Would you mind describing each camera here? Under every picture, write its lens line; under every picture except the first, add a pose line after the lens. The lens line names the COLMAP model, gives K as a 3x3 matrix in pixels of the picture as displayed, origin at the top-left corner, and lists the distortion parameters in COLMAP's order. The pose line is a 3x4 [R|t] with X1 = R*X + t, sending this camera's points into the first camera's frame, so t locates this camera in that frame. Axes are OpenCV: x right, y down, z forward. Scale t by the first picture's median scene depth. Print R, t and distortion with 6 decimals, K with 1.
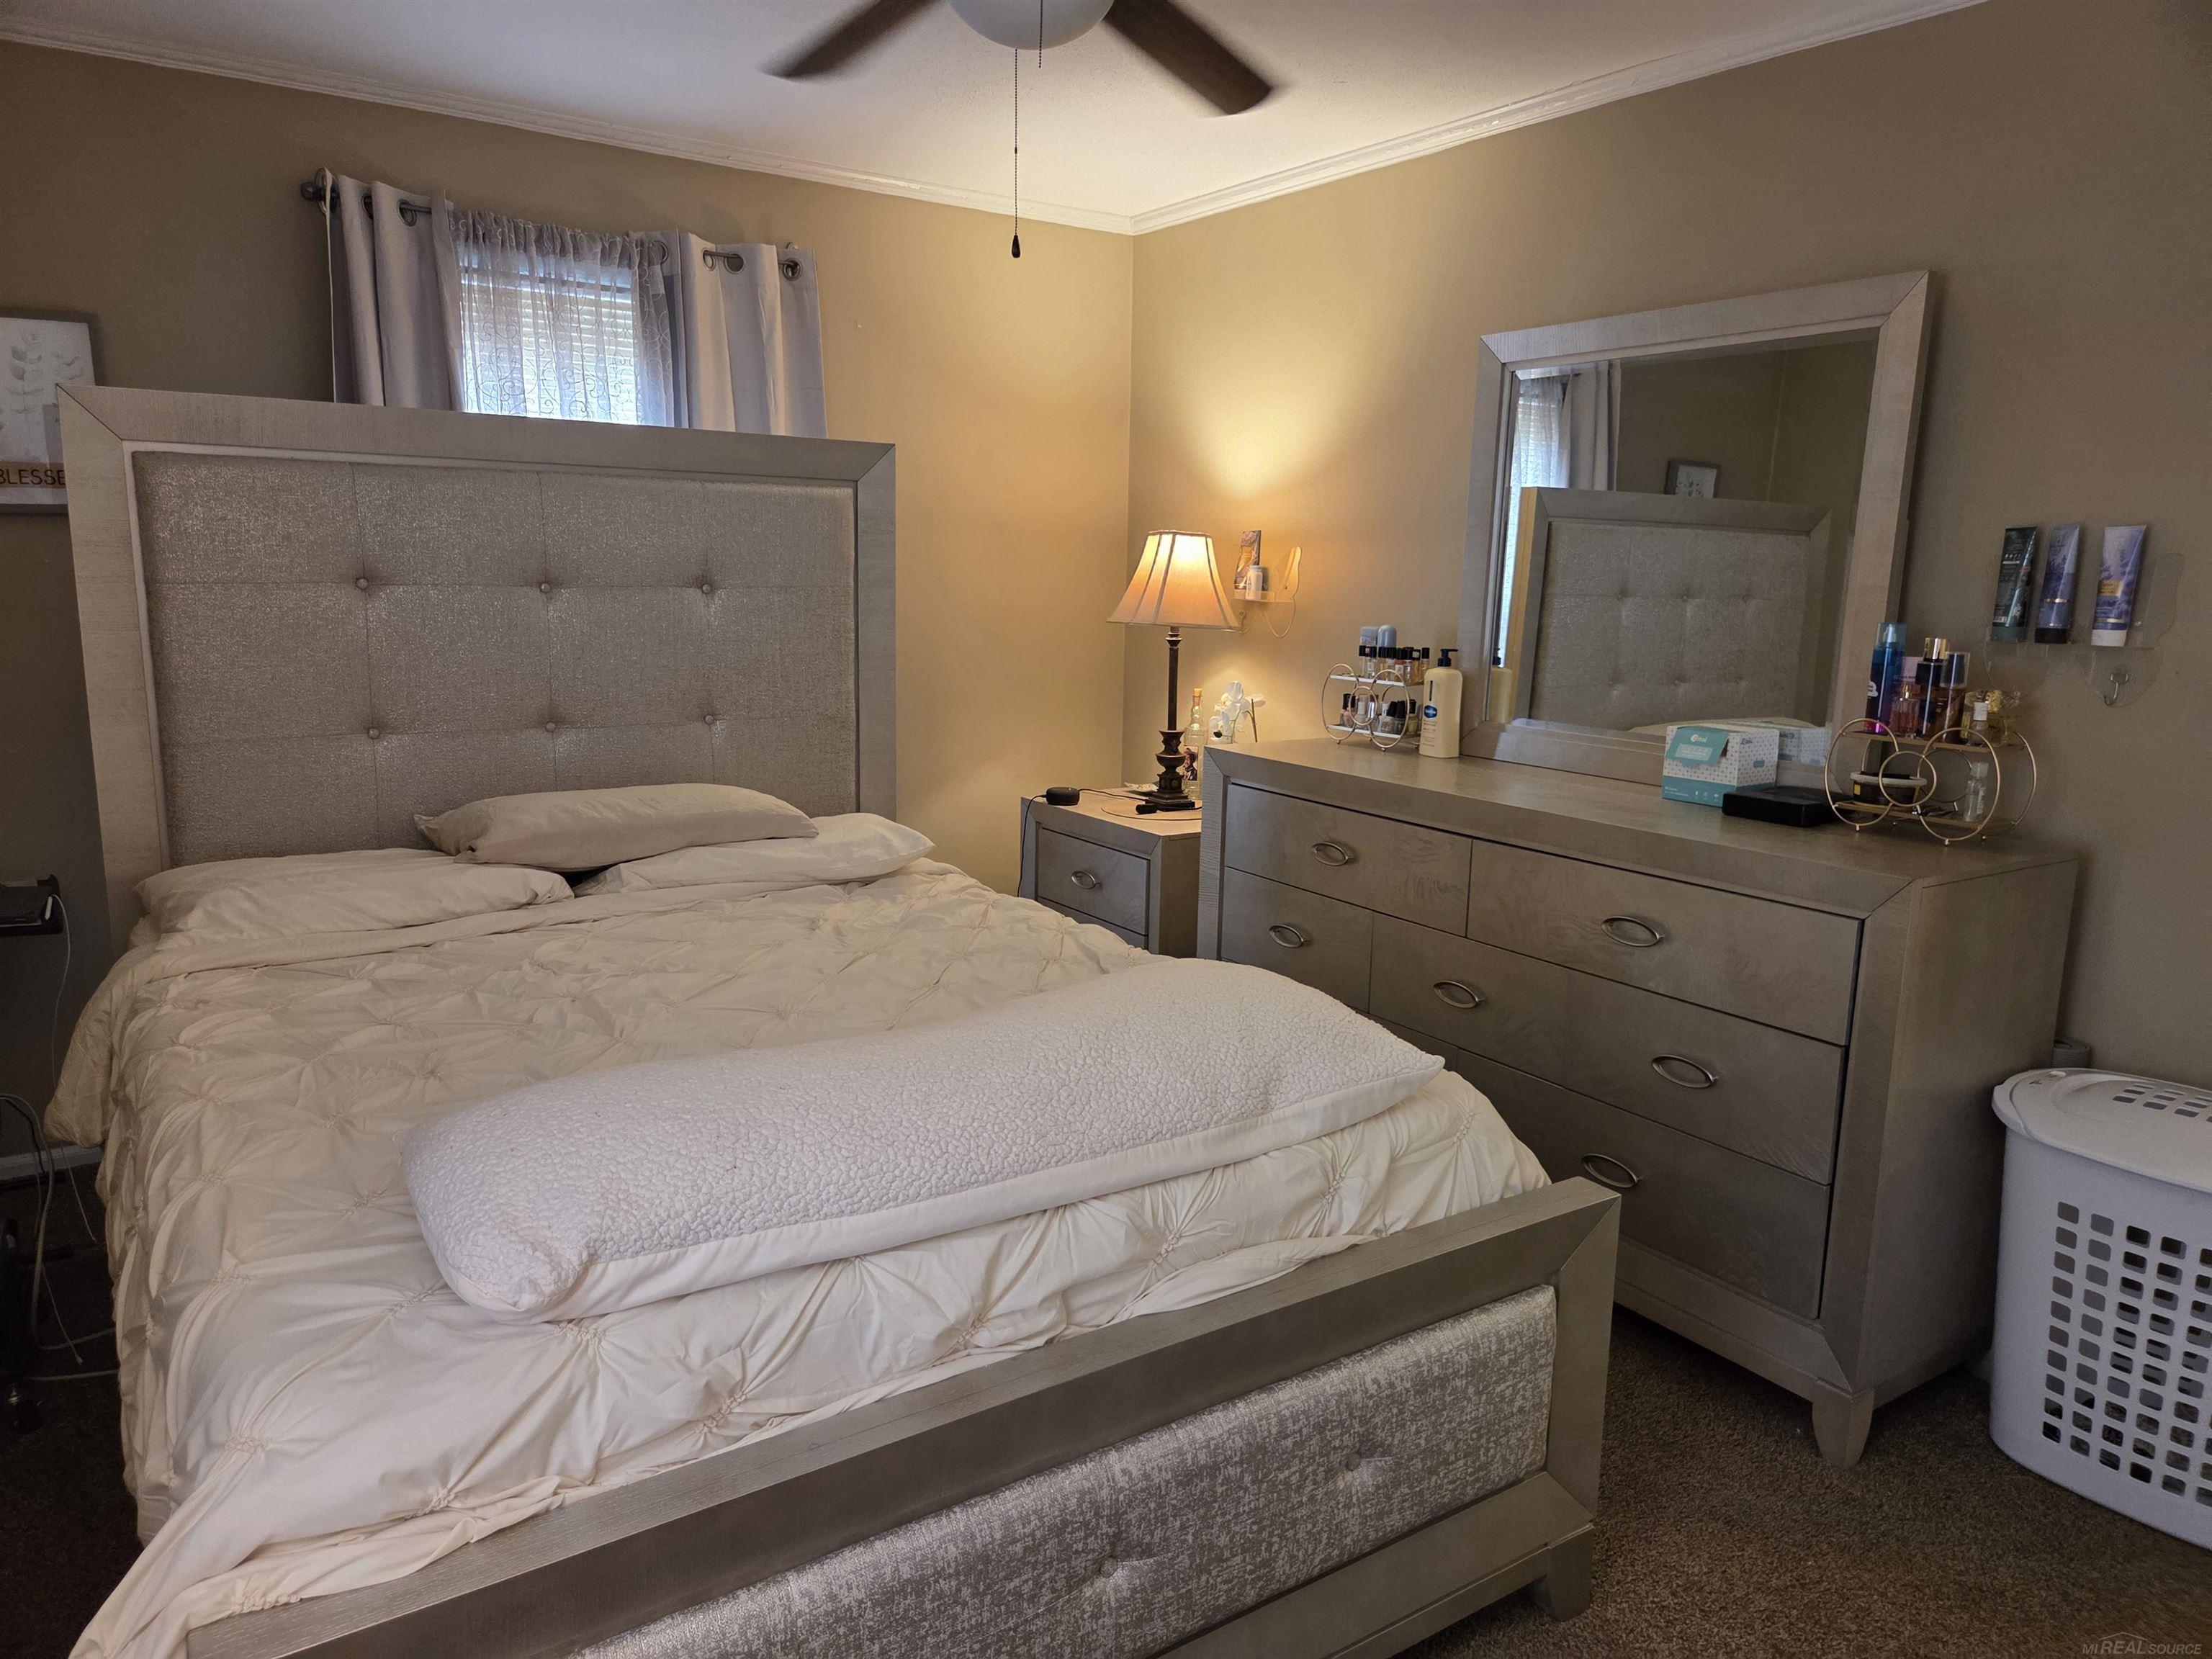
lens RADIAL K [[1487.1, 0, 1047.8], [0, 1487.1, 862.0], [0, 0, 1]] dist [0.055222, -0.044478]
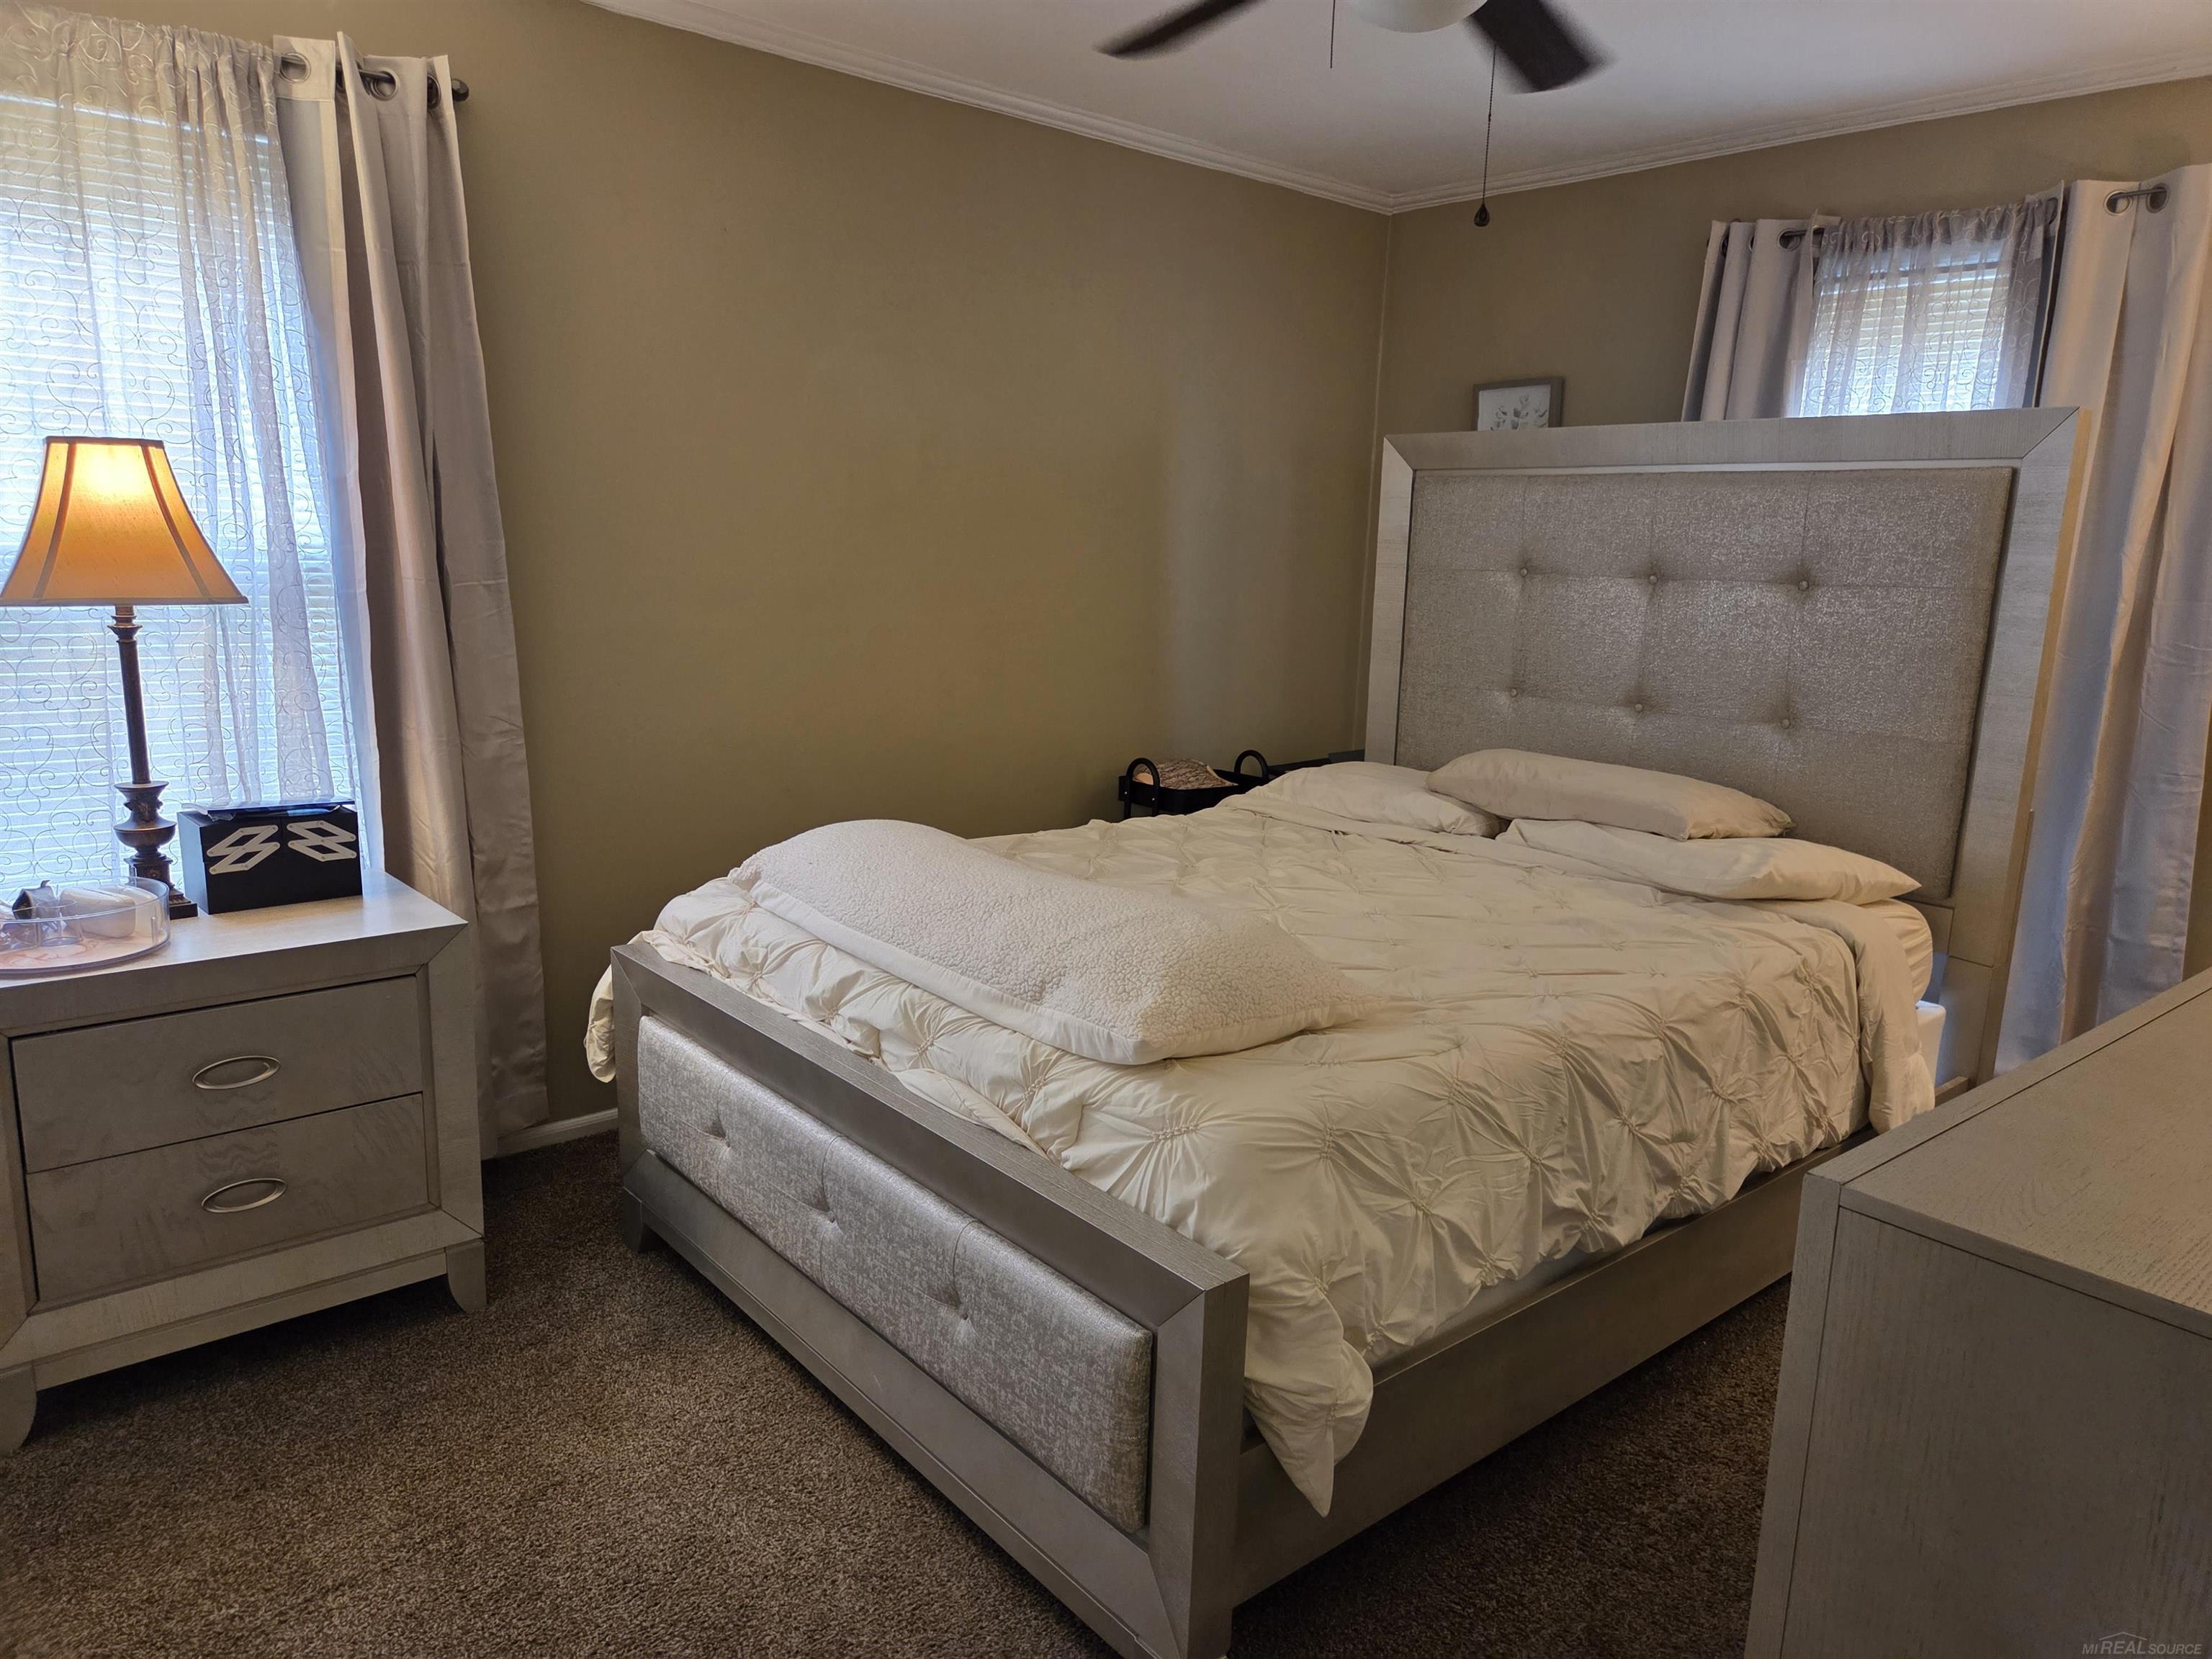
lens RADIAL K [[1487.1, 0, 1100.3], [0, 1487.1, 834.3], [0, 0, 1]] dist [0.055222, -0.044478]
pose [[0.114691, 0.186783, -0.975683, 0.659329], [-0.226924, 0.961122, 0.157321, -0.079064], [0.967136, 0.203363, 0.152618, 0.448535]]
